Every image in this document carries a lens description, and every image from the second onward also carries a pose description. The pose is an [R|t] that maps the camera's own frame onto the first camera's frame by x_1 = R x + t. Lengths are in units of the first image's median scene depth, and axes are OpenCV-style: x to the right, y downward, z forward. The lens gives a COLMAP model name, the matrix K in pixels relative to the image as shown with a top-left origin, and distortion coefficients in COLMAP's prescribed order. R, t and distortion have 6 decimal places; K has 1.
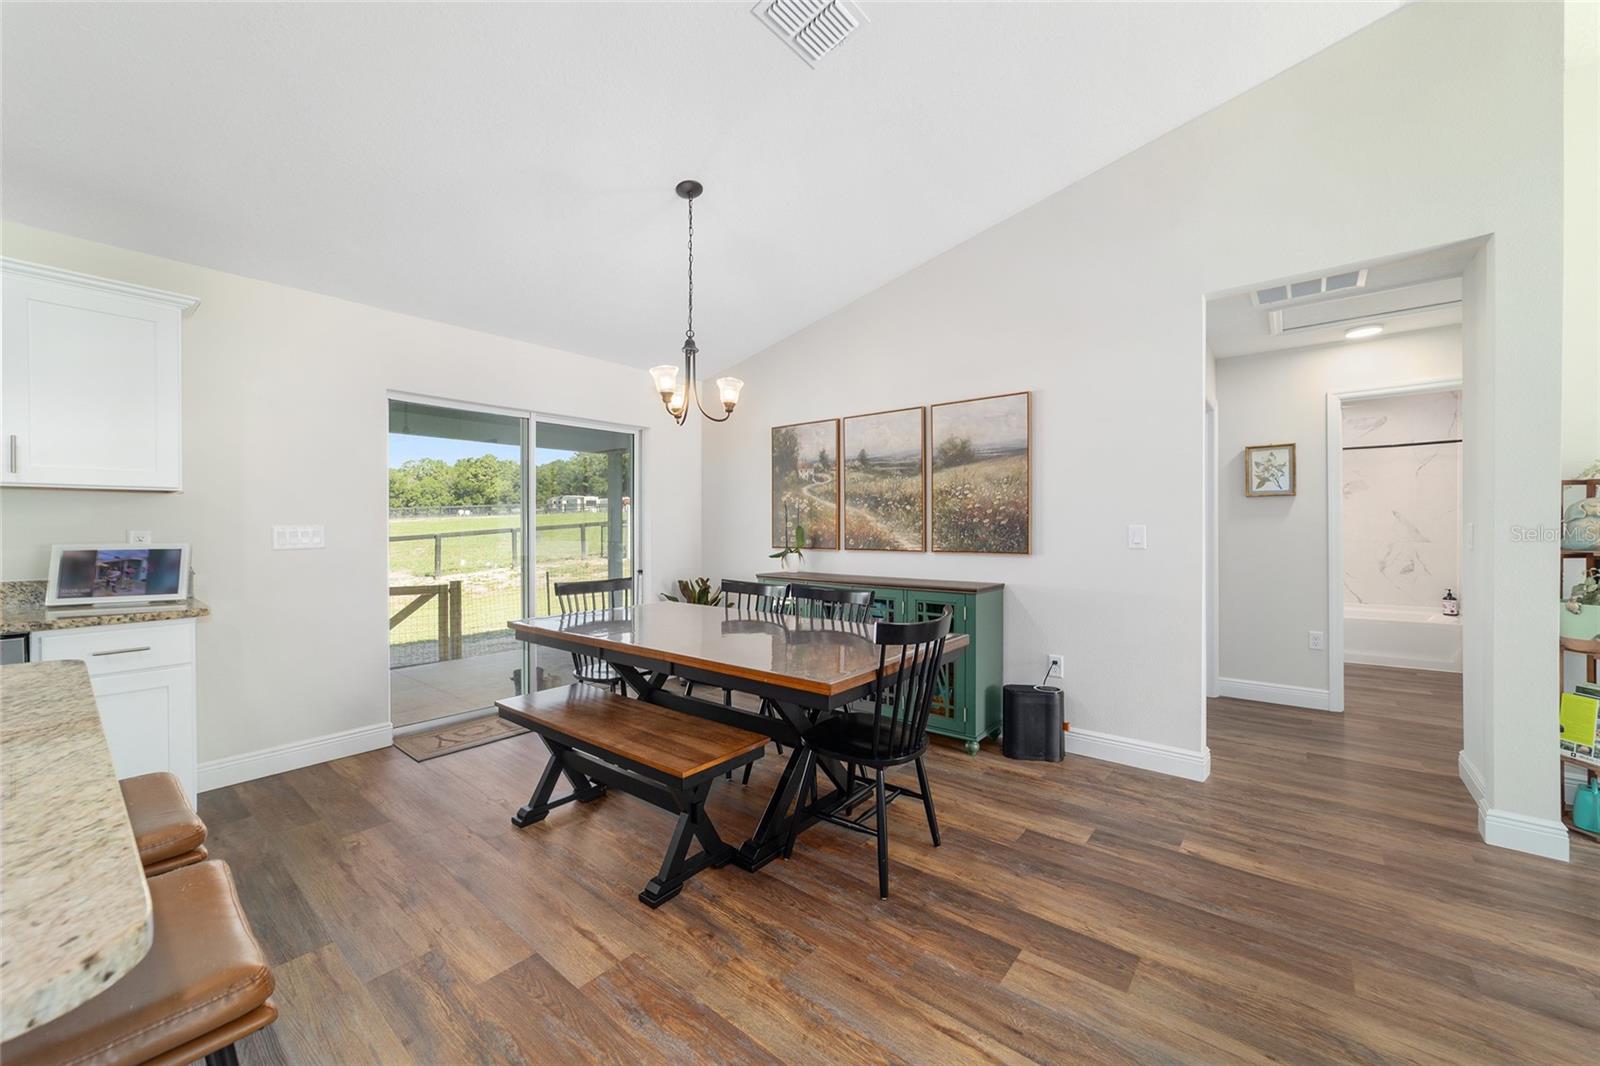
lens RADIAL K [[613.9, 0, 797.3], [0, 613.9, 528.8], [0, 0, 1]] dist [-0.020006, 0.009427]
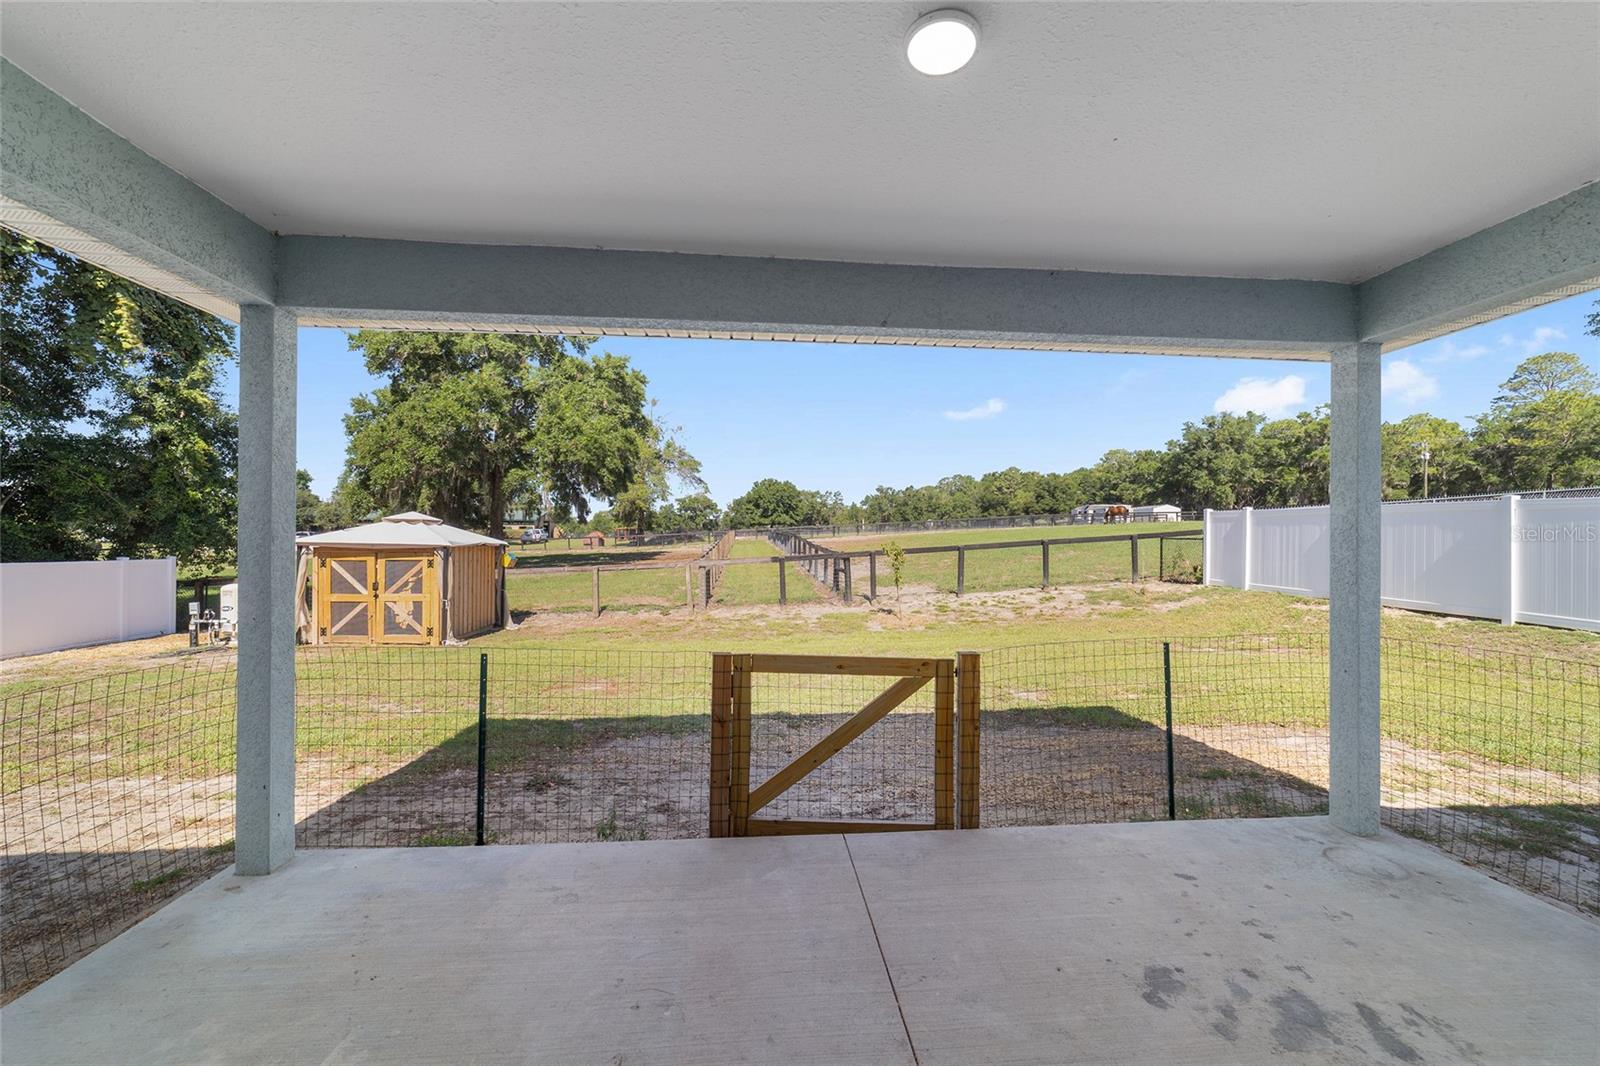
lens RADIAL K [[620.2, 0, 793.5], [0, 620.2, 536.6], [0, 0, 1]] dist [-0.003313, -0.000062]
pose [[0.693156, 0.006050, -0.720762, -0.542472], [-0.010949, 0.999938, -0.002135, -0.002461], [0.720705, 0.009372, 0.693179, 0.998344]]
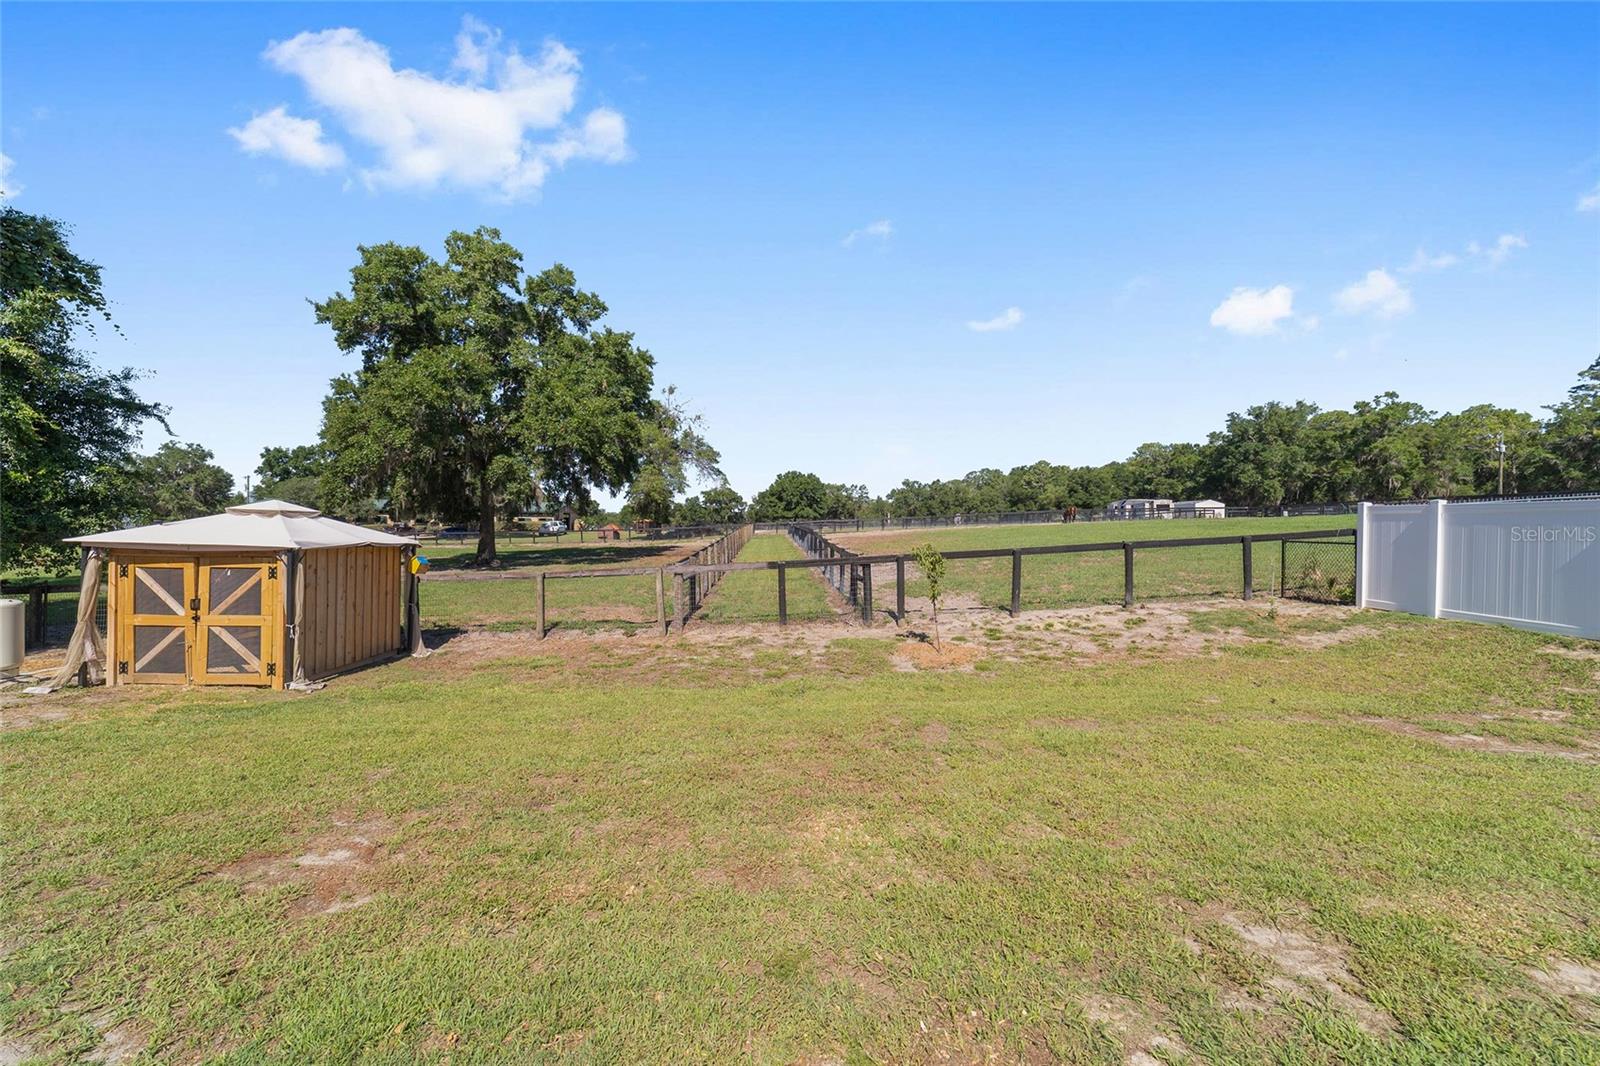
lens RADIAL K [[611.0, 0, 799.2], [0, 611.0, 527.9], [0, 0, 1]] dist [-0.000743, 0.000221]
pose [[0.668243, 0.008693, -0.743892, -1.211115], [-0.017932, 0.999829, -0.004425, -0.038689], [0.743727, 0.016296, 0.668285, 1.810001]]
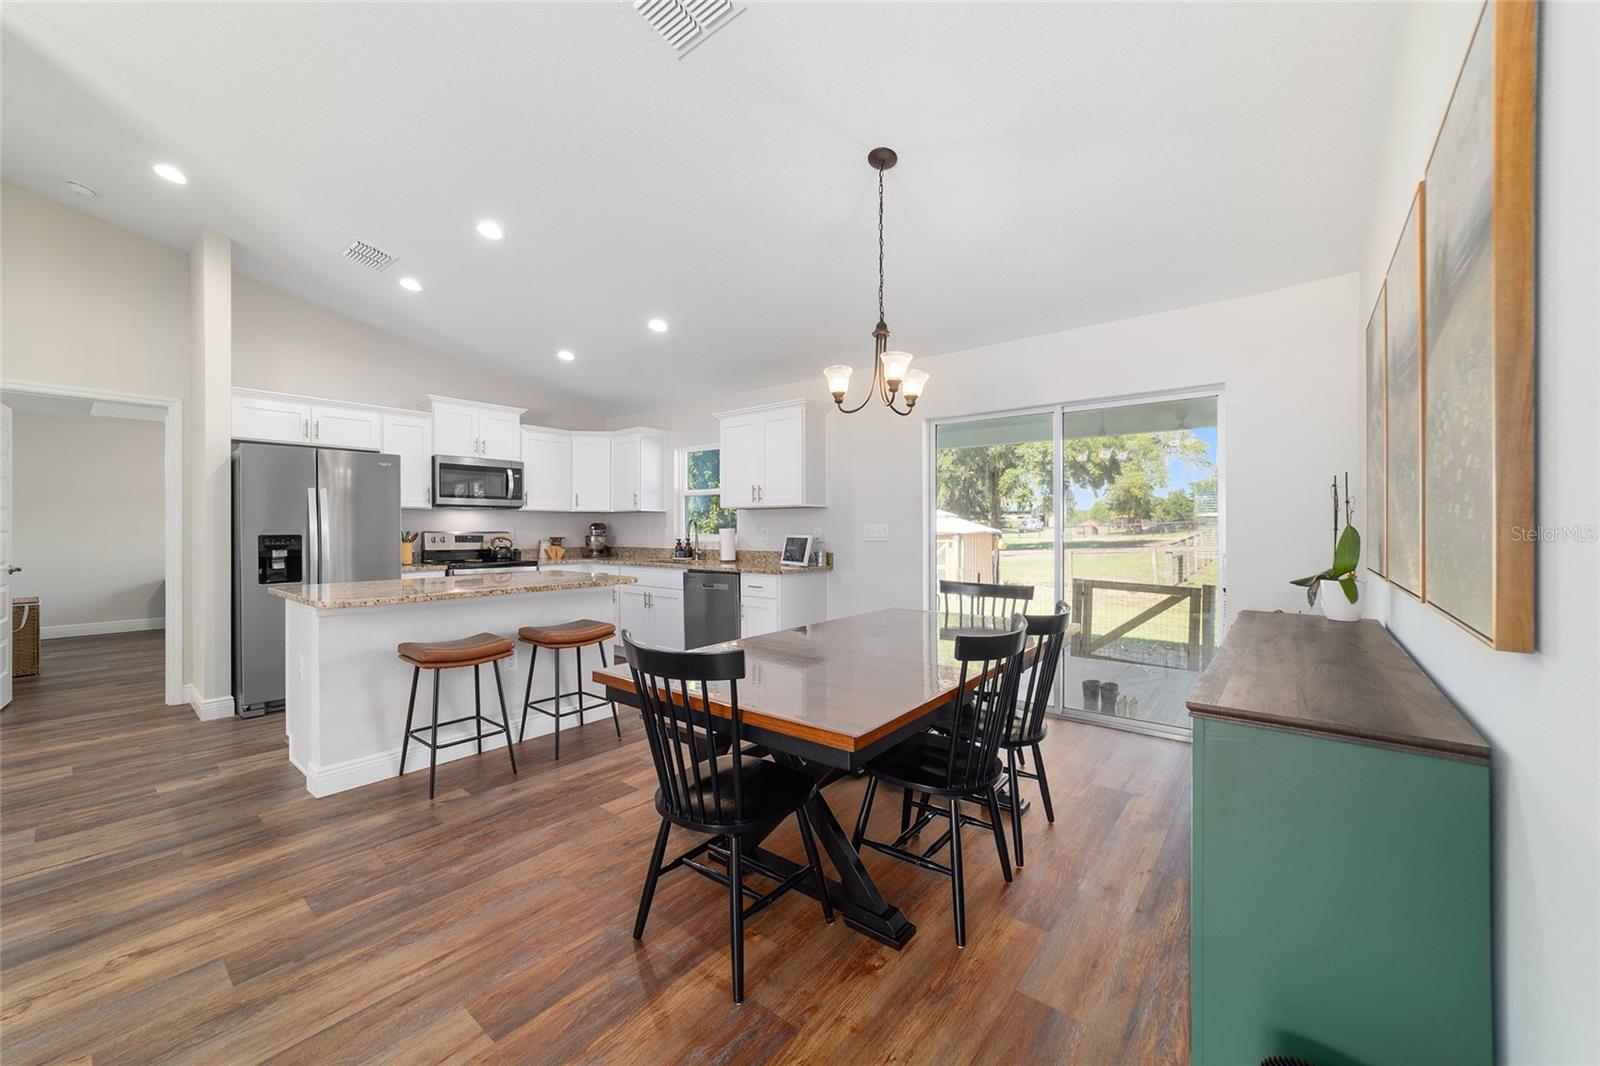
lens RADIAL K [[611.0, 0, 799.2], [0, 611.0, 527.9], [0, 0, 1]] dist [-0.000743, 0.000221]
pose [[0.003620, 0.006375, -0.999973, 0.573889], [-0.001005, 0.999979, 0.006371, -0.006352], [0.999993, 0.000982, 0.003627, 0.676604]]
